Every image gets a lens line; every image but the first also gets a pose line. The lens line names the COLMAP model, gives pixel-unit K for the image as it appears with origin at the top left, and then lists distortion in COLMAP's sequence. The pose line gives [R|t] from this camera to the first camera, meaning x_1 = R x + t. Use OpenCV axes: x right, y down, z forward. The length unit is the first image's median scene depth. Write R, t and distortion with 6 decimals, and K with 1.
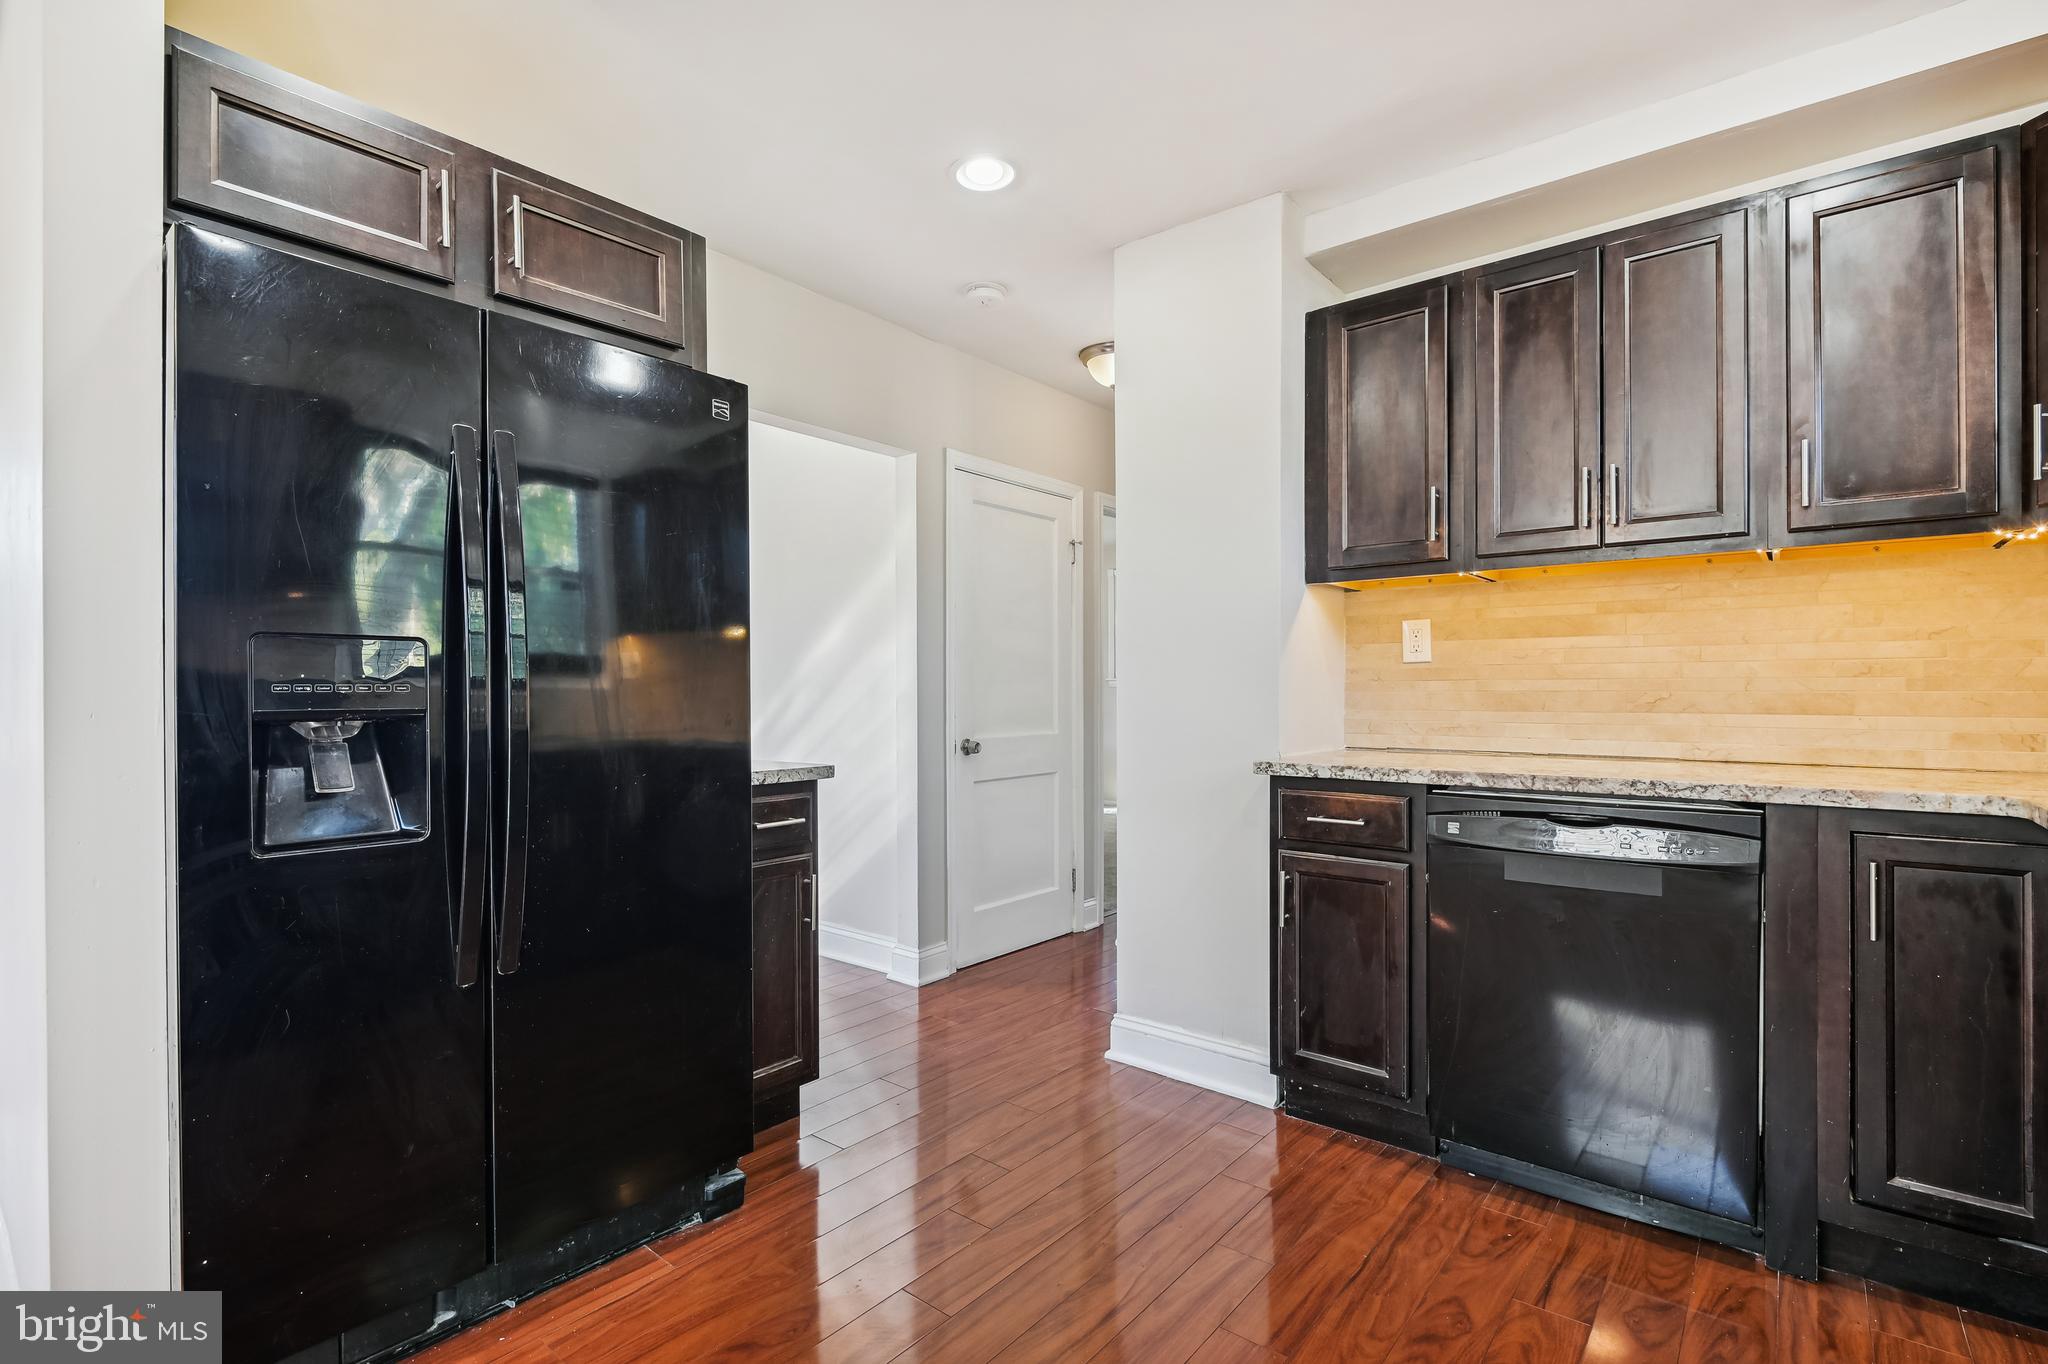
lens RADIAL K [[949.2, 0, 1033.5], [0, 949.2, 691.9], [0, 0, 1]] dist [-0.004403, -0.002630]
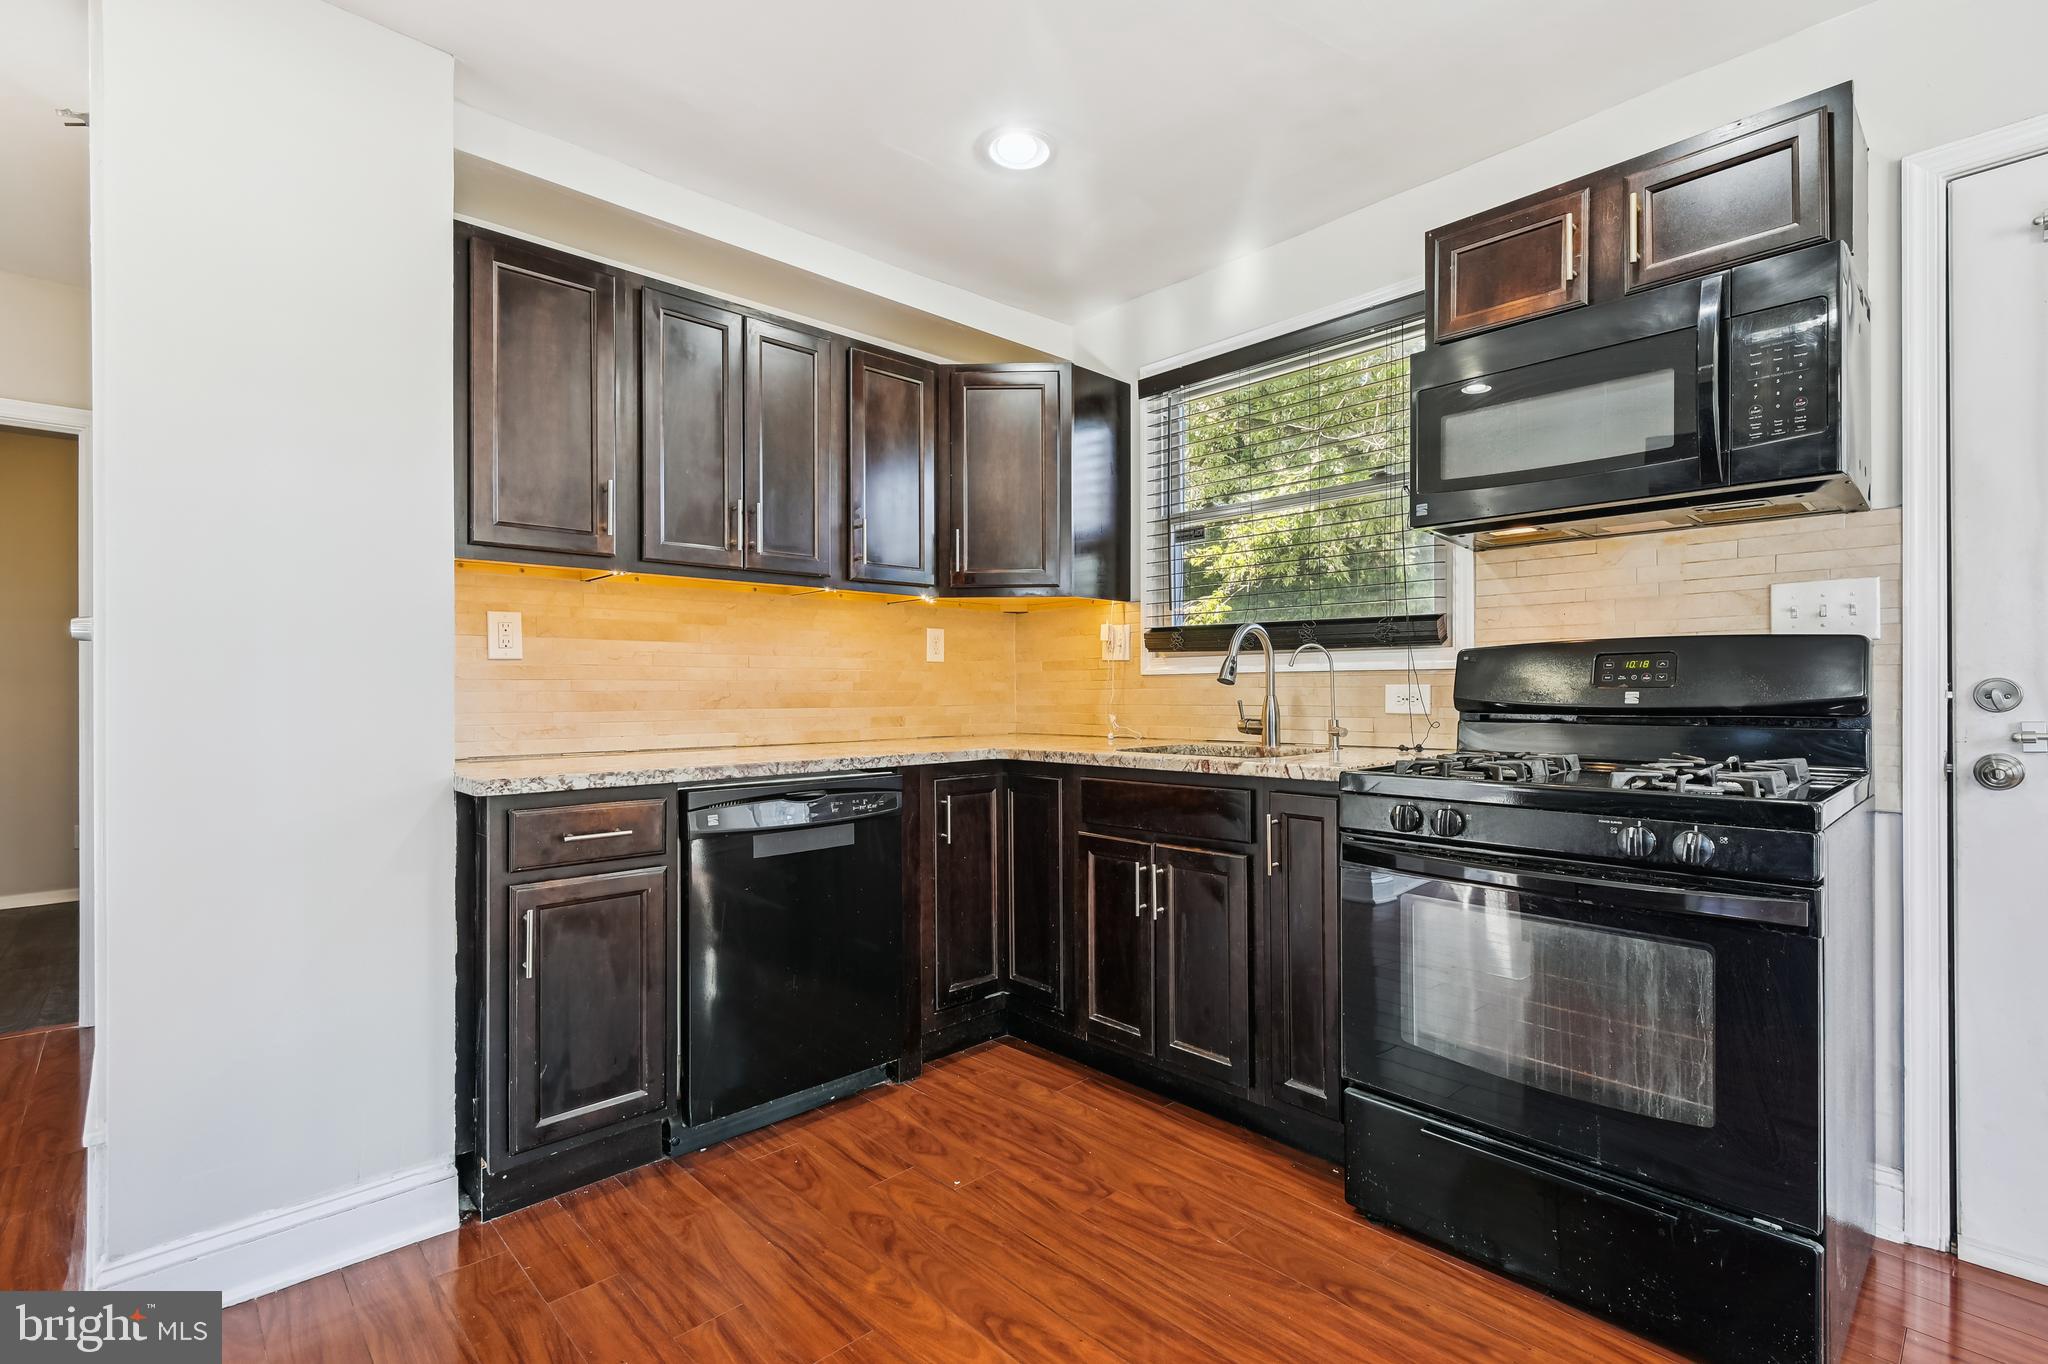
lens RADIAL K [[949.2, 0, 1032.9], [0, 949.2, 684.8], [0, 0, 1]] dist [-0.004403, -0.002630]
pose [[0.105479, 0.009402, 0.994377, -0.538539], [0.004732, 0.999939, -0.009957, 0.005376], [-0.994410, 0.005756, 0.105428, 0.511246]]
